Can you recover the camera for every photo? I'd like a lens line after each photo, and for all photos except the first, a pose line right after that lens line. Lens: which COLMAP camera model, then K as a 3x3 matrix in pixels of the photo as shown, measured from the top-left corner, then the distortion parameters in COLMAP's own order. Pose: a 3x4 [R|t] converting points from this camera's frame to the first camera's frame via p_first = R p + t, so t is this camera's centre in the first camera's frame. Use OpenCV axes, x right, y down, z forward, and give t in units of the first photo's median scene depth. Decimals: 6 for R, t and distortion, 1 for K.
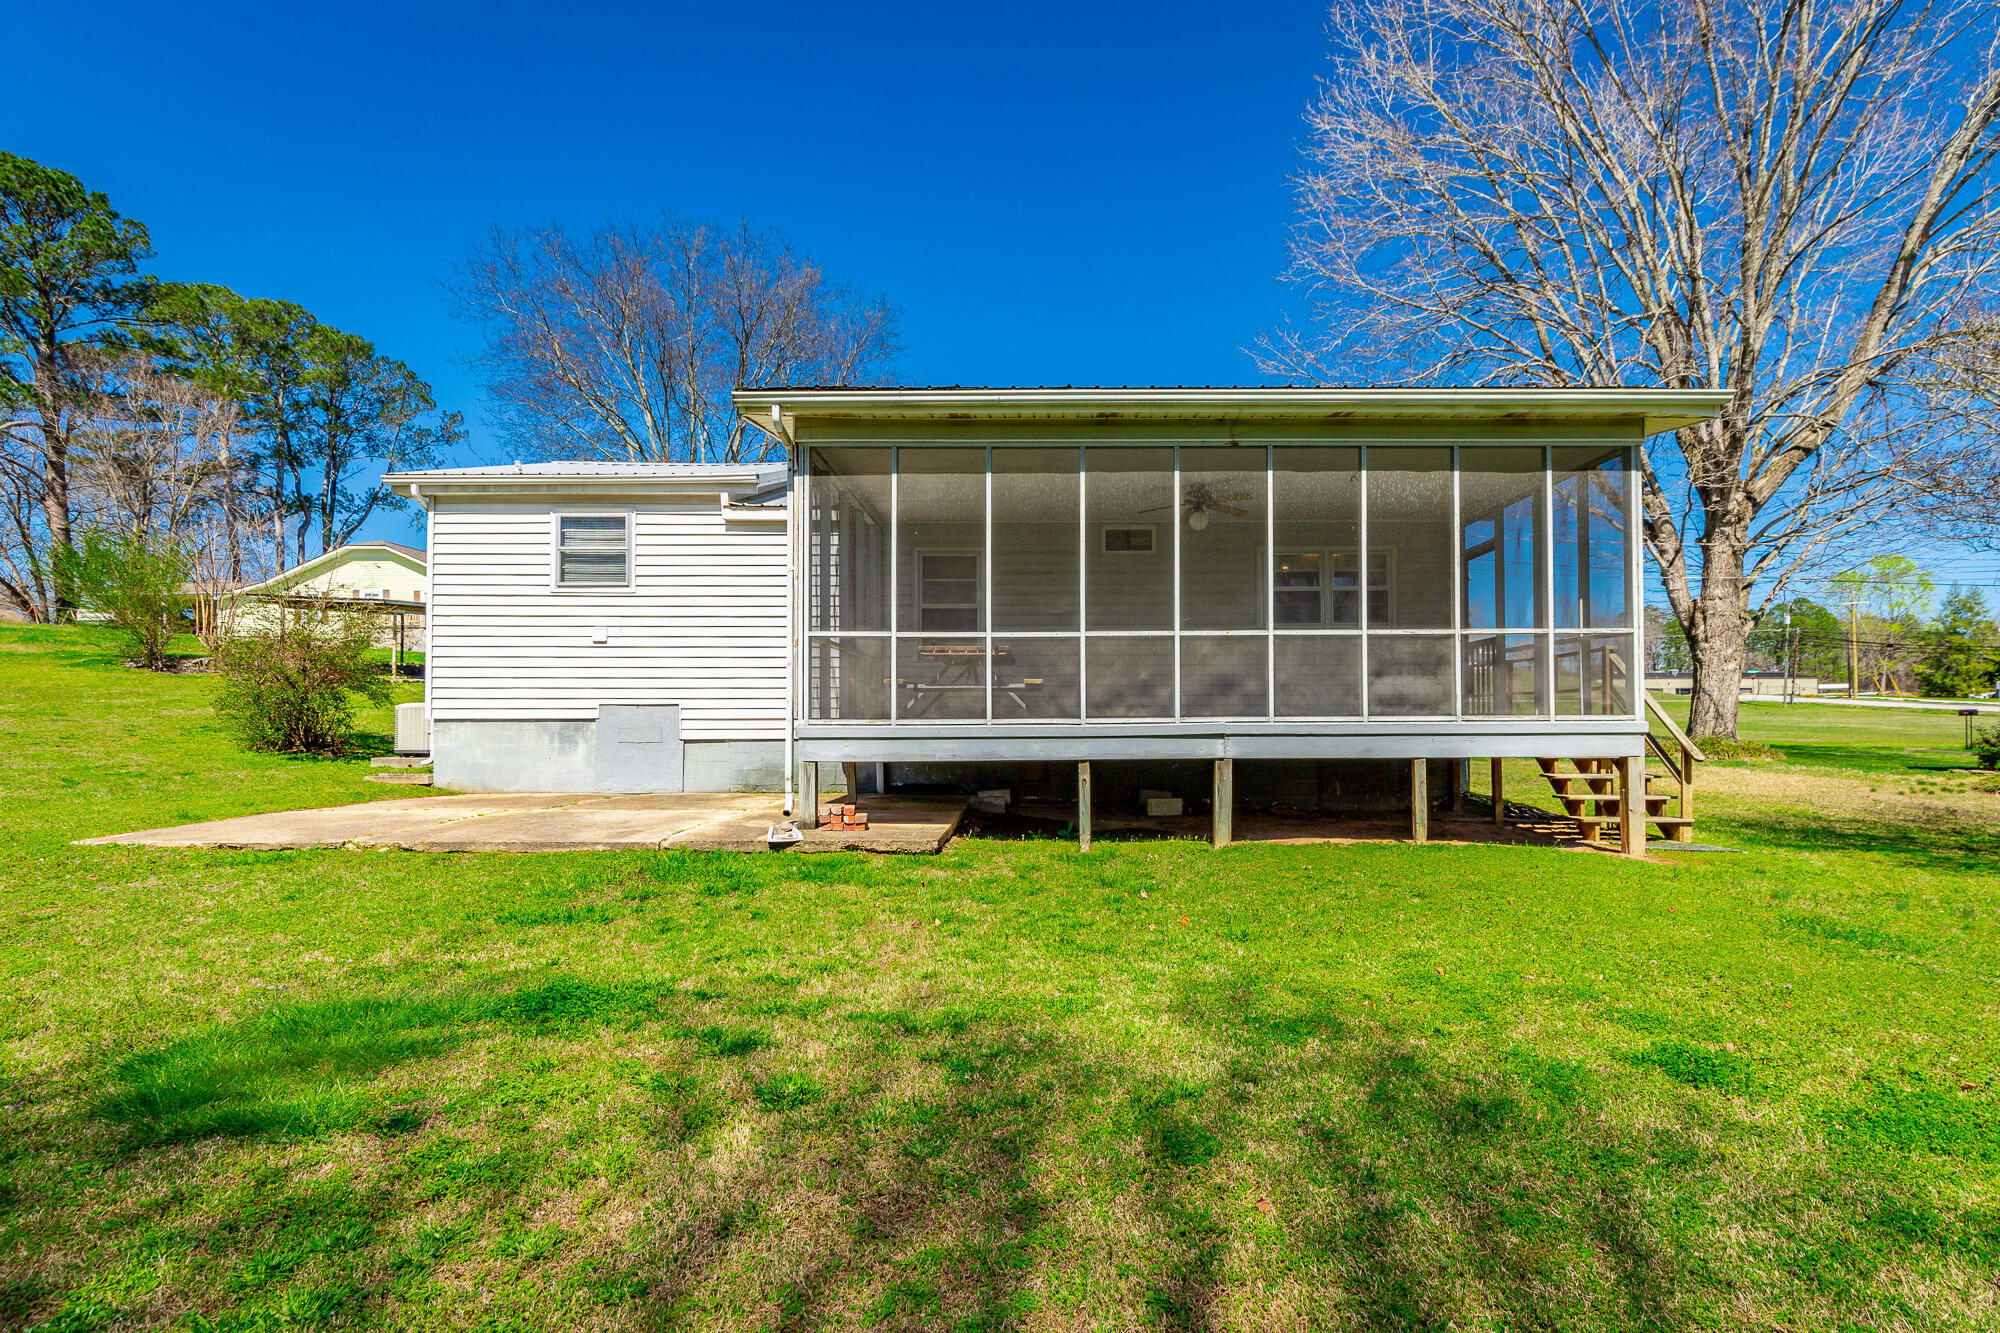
lens RADIAL K [[921.2, 0, 1062.2], [0, 921.2, 703.0], [0, 0, 1]] dist [0.005462, -0.000281]
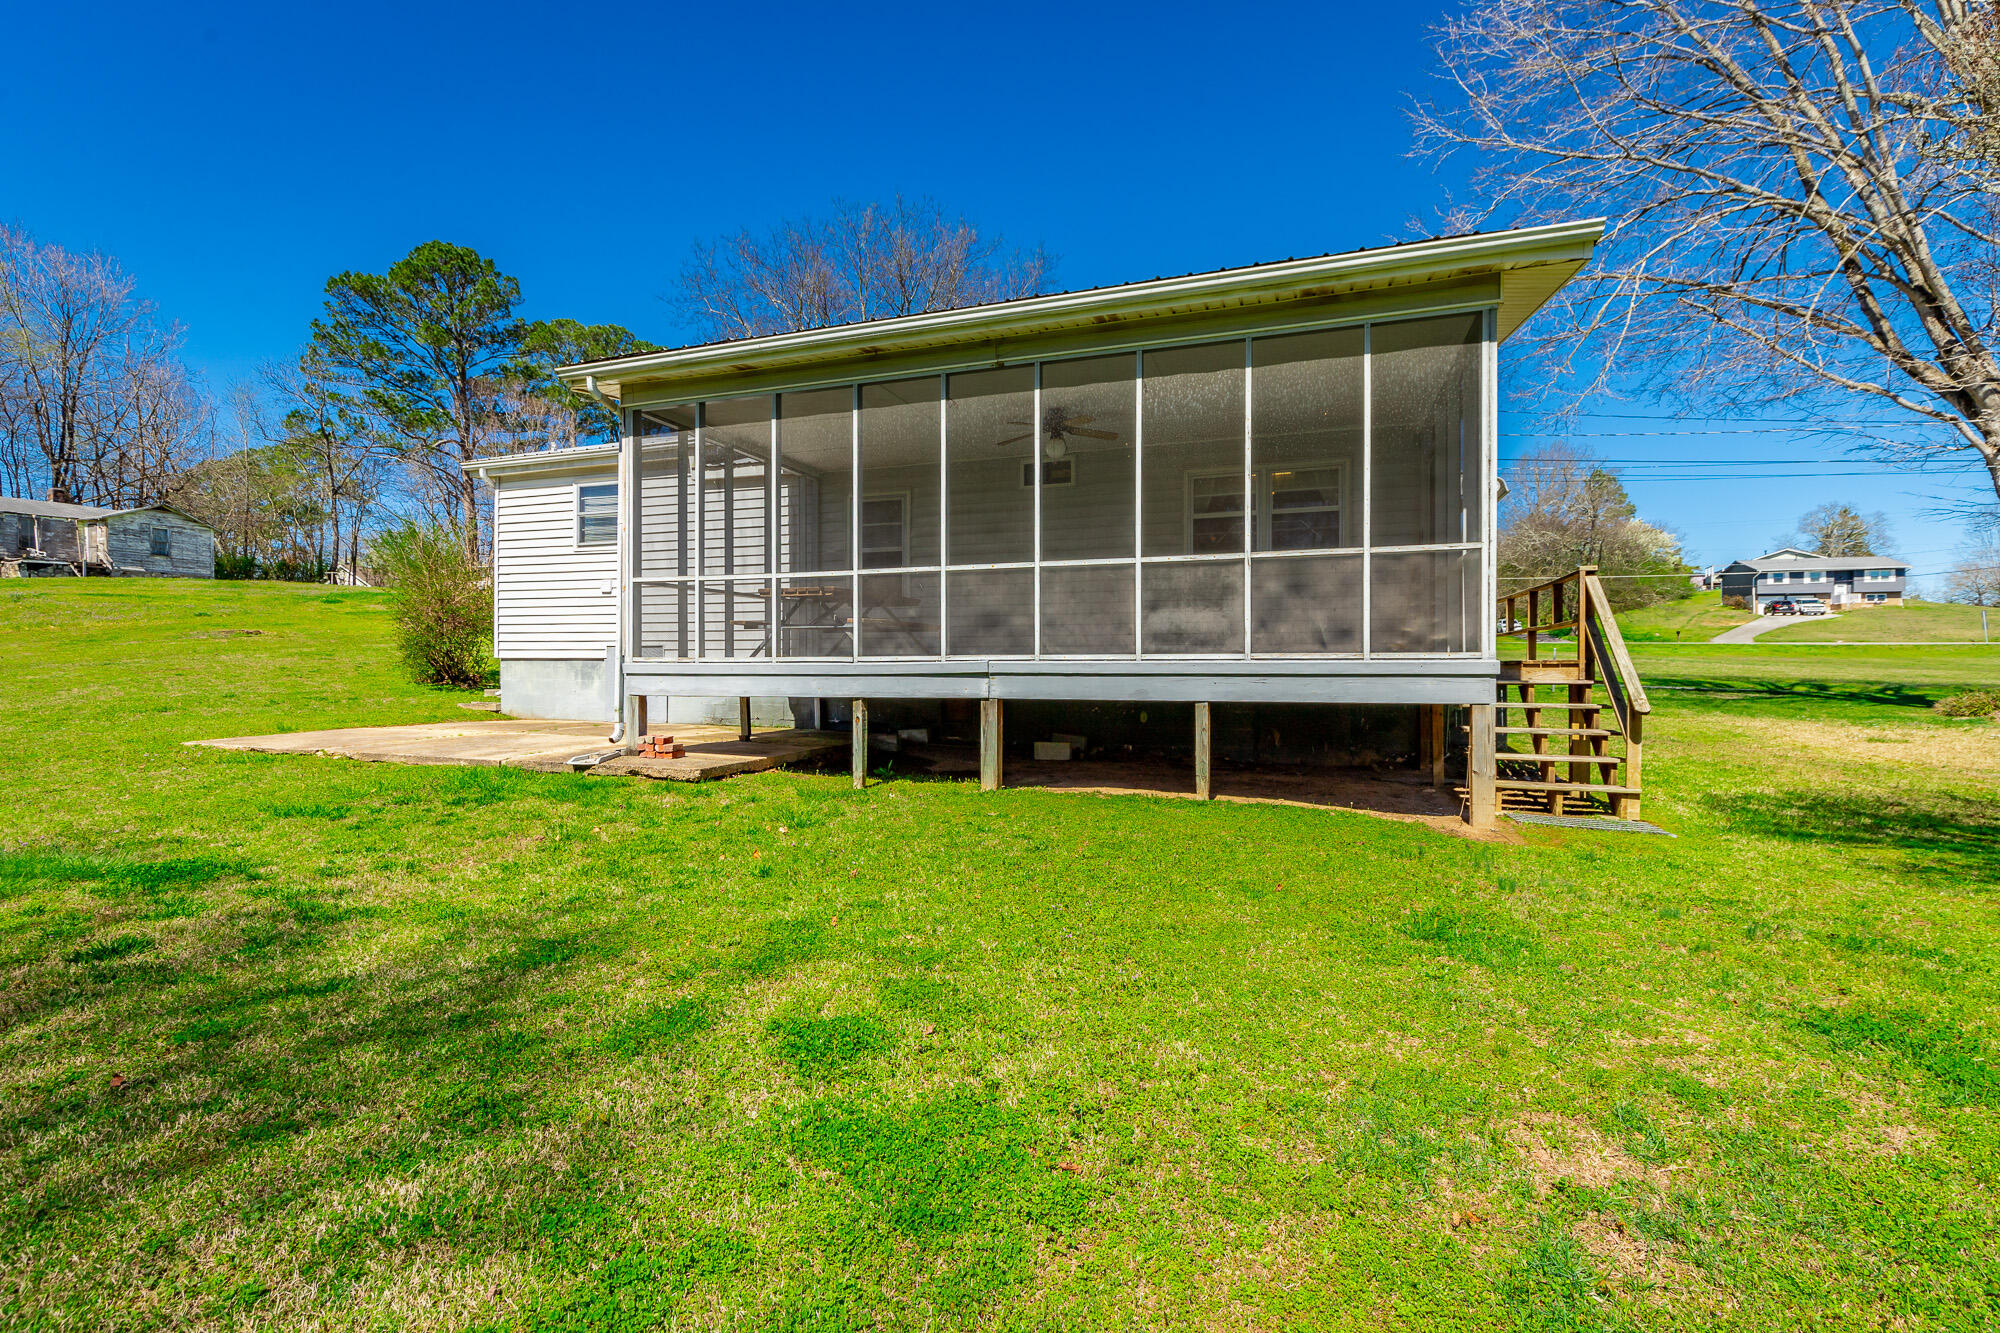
lens RADIAL K [[915.1, 0, 969.2], [0, 915.1, 671.5], [0, 0, 1]] dist [0.008565, 0.000264]
pose [[0.934986, 0.006396, -0.354627, 0.397309], [0.002744, 0.999677, 0.025264, 0.006727], [0.354674, -0.024594, 0.934666, 0.086672]]
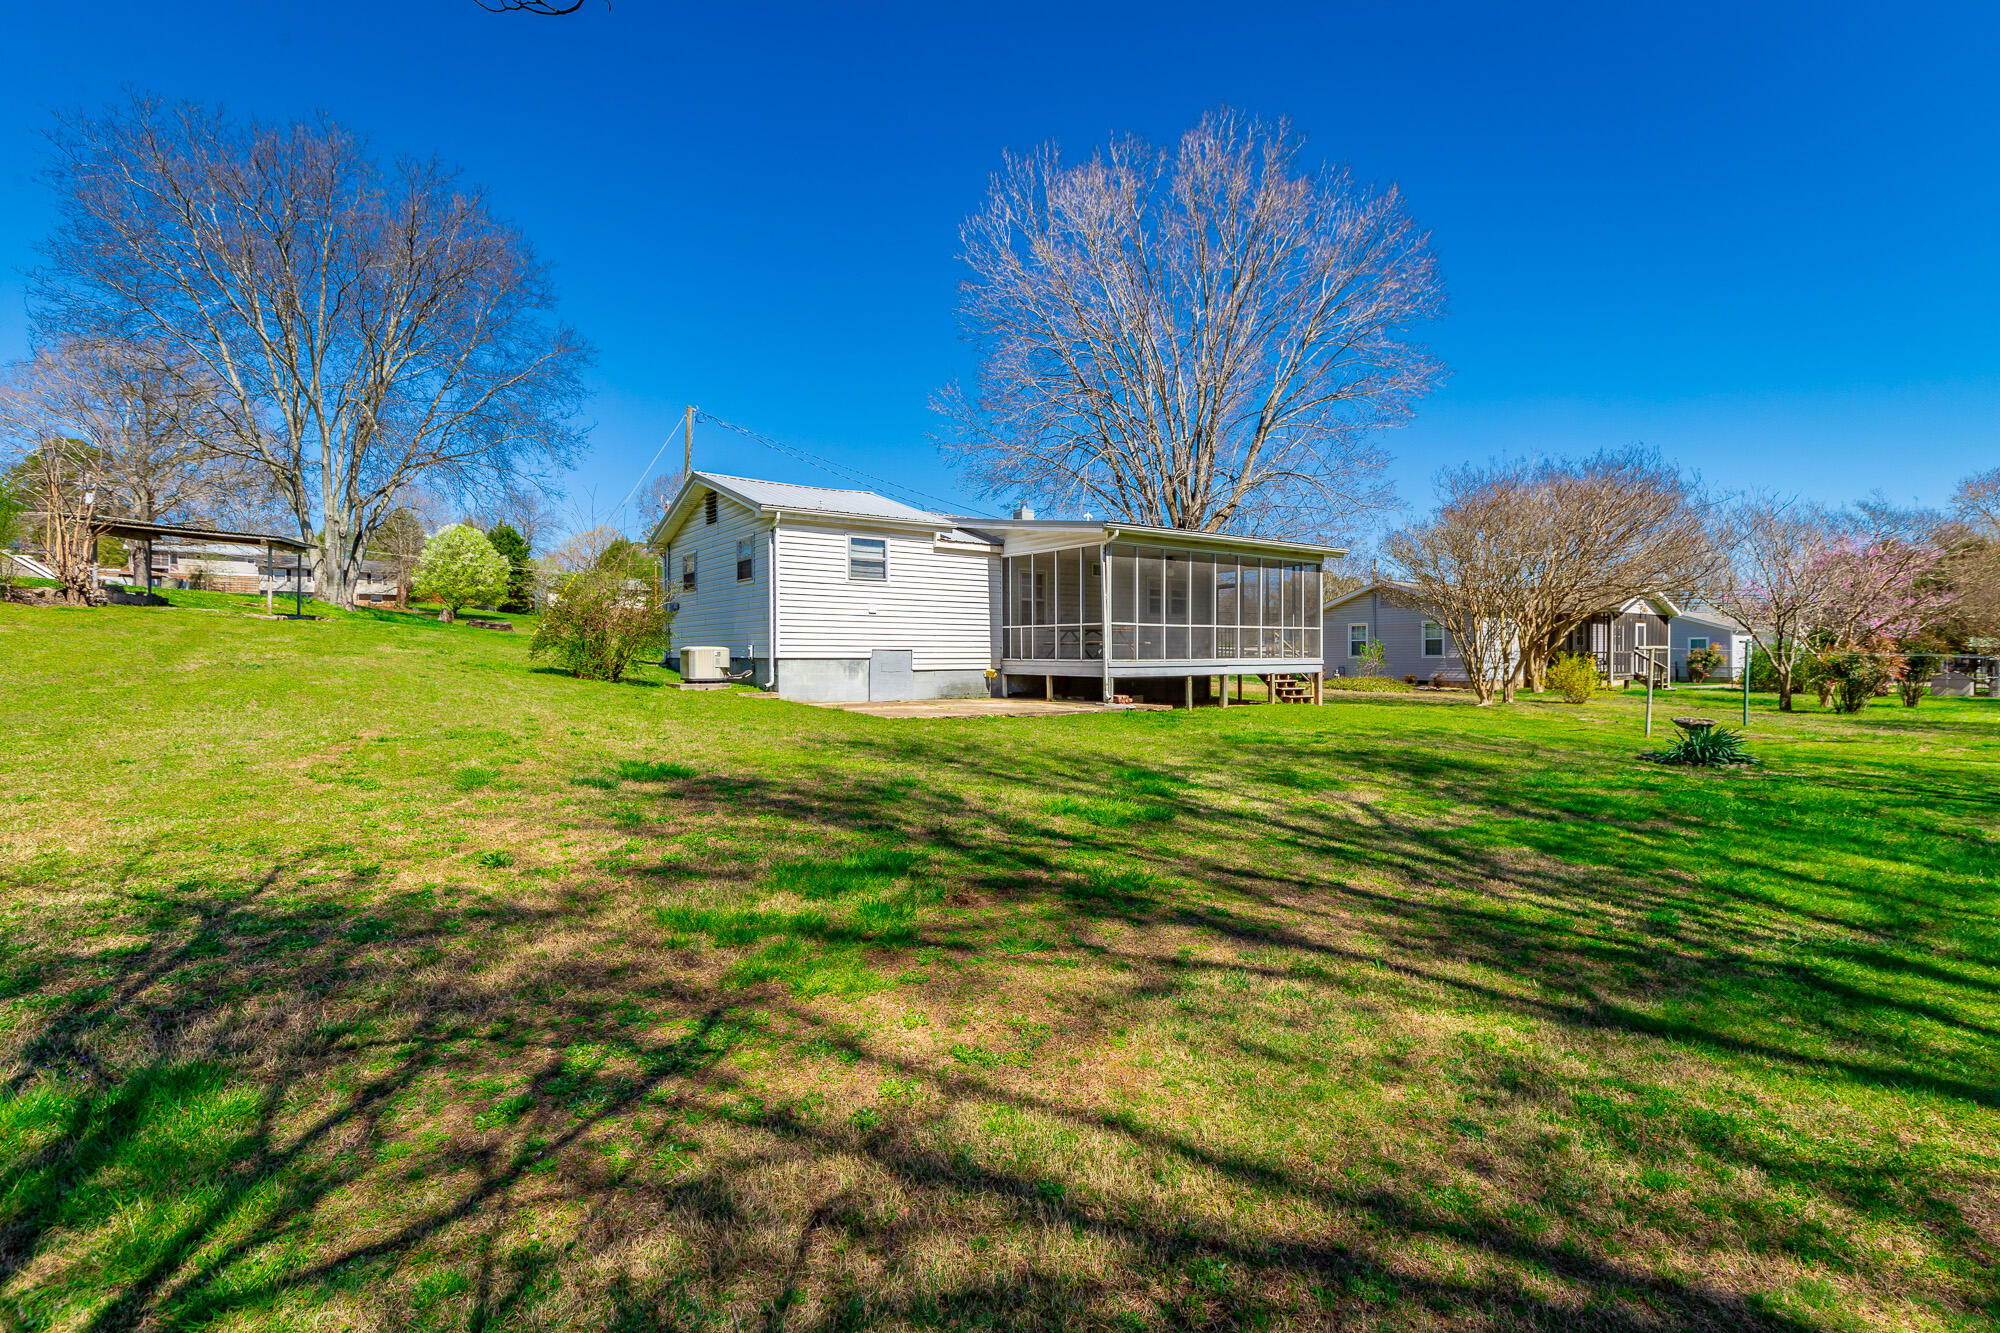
lens RADIAL K [[907.7, 0, 1000.0], [0, 907.7, 666.5], [0, 0, 1]] dist [0.004905, 0.000107]
pose [[0.815279, -0.004001, 0.579054, -1.492193], [-0.014277, 0.999533, 0.027006, -0.018419], [-0.578892, -0.030285, 0.814842, -0.594046]]
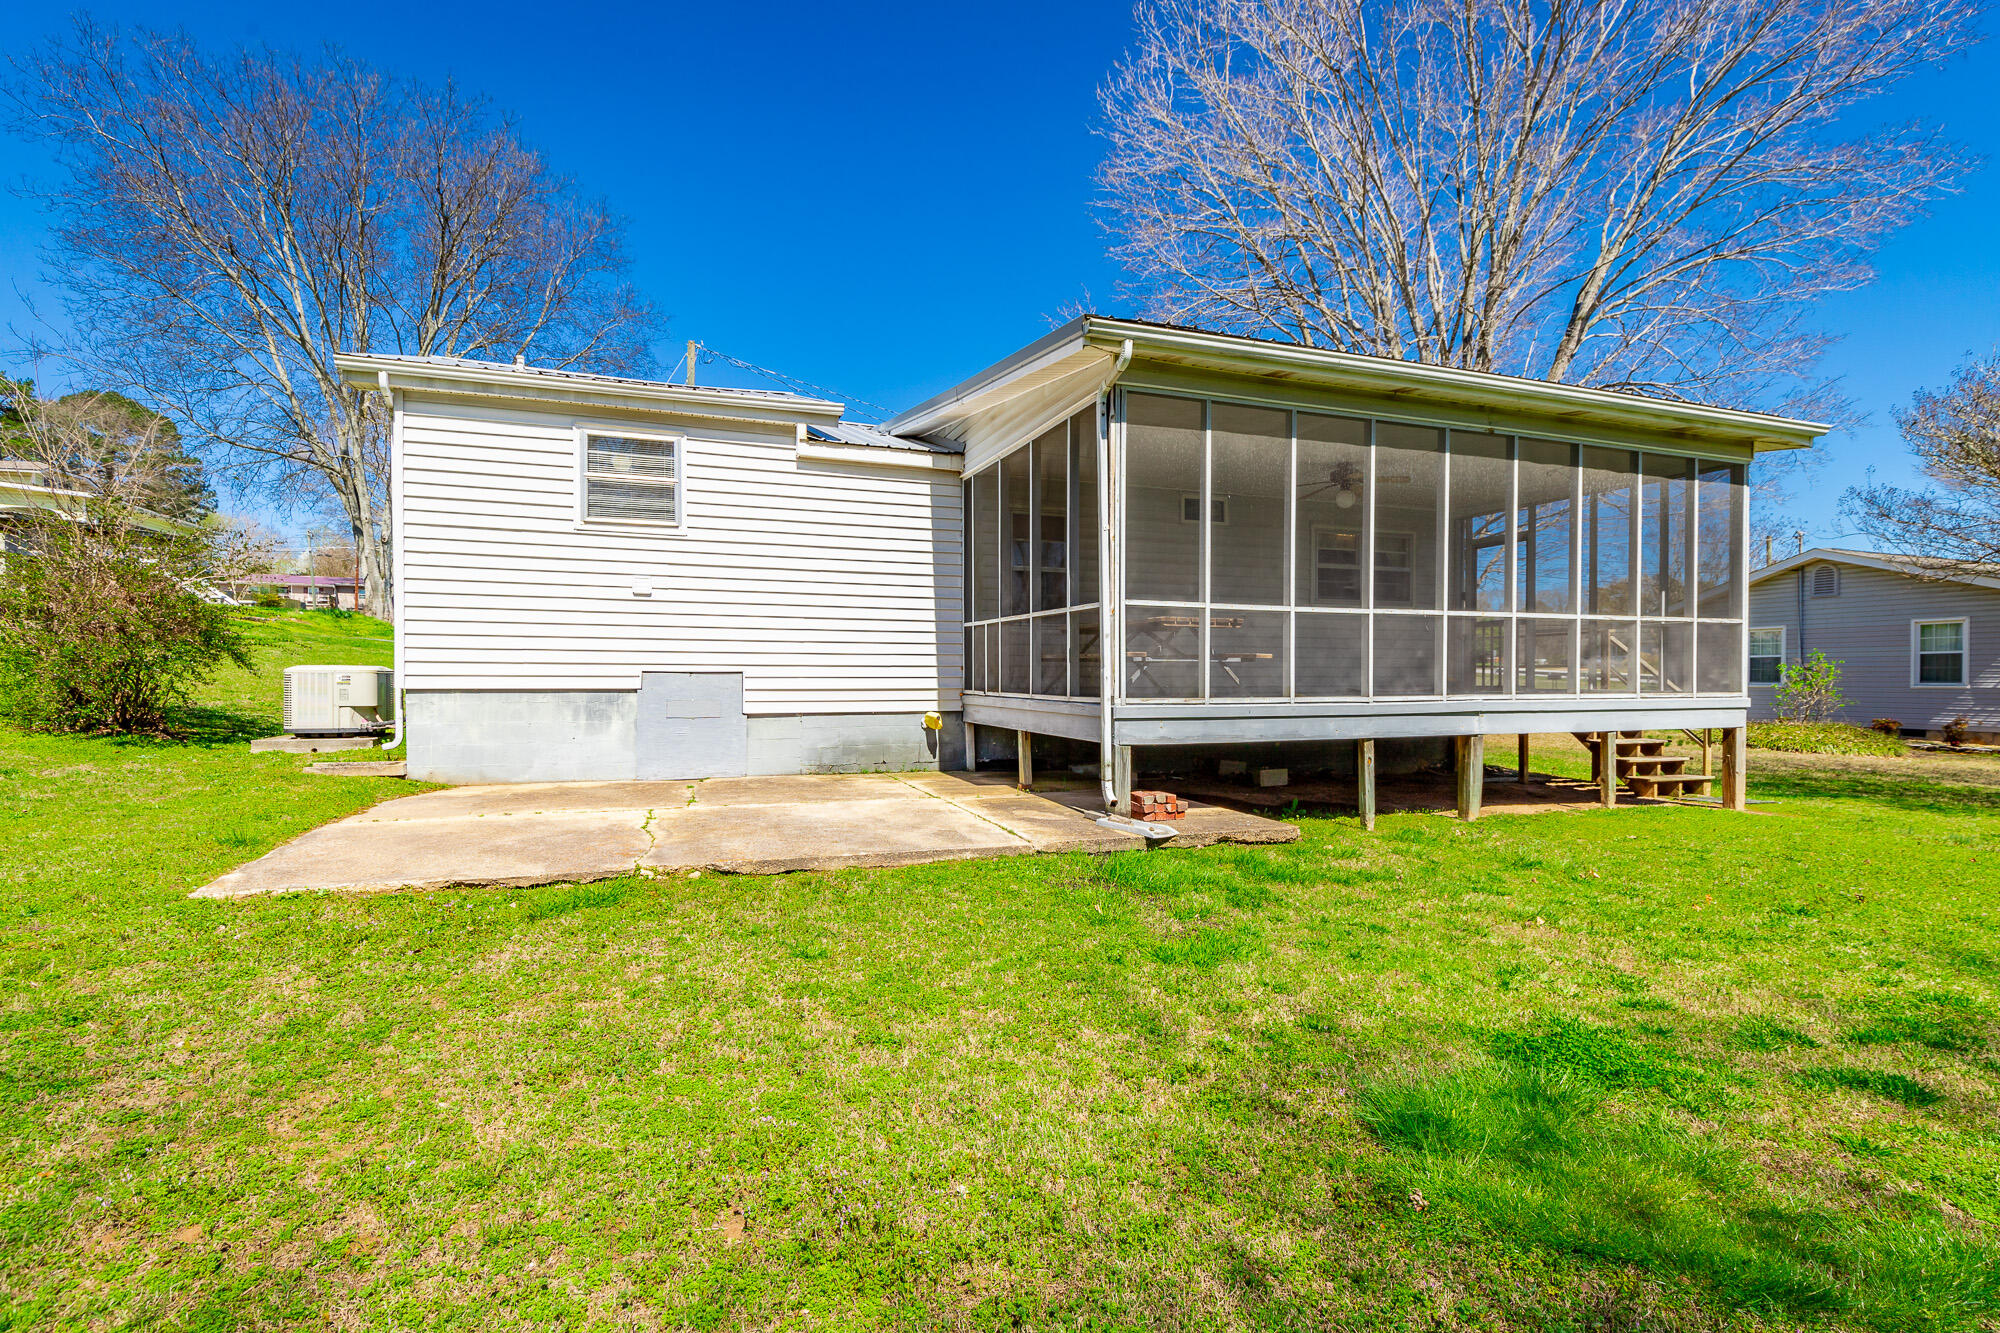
lens RADIAL K [[908.7, 0, 988.9], [0, 908.7, 687.2], [0, 0, 1]] dist [0.004641, 0.000238]
pose [[0.946291, 0.002087, 0.323309, -0.547748], [-0.012097, 0.999508, 0.028953, -0.013201], [-0.323090, -0.031309, 0.945850, 0.166542]]
